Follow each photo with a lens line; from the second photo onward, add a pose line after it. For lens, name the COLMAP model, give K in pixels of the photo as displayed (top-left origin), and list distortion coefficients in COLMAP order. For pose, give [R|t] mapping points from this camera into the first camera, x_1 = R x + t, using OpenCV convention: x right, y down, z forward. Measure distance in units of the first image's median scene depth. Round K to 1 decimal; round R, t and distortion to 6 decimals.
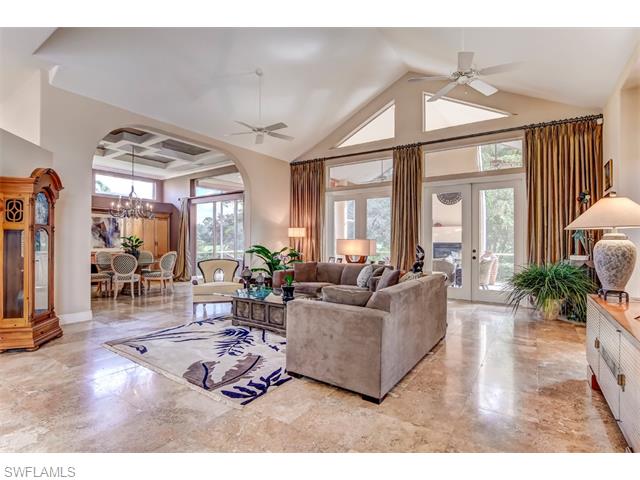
lens RADIAL K [[315.9, 0, 316.0], [0, 315.9, 240.8], [0, 0, 1]] dist [-0.017517, 0.002182]
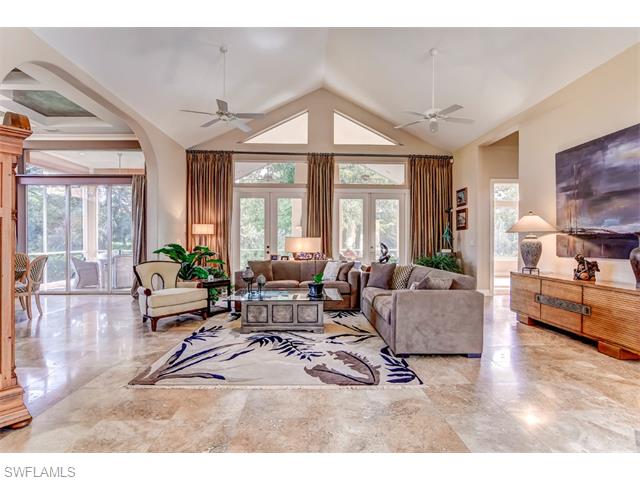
lens RADIAL K [[315.9, 0, 316.5], [0, 315.9, 242.9], [0, 0, 1]] dist [-0.017517, 0.002182]
pose [[0.809995, -0.004503, 0.586420, -0.473320], [-0.002713, 0.999931, 0.011426, 0.001380], [-0.586431, -0.010846, 0.809927, 0.123960]]
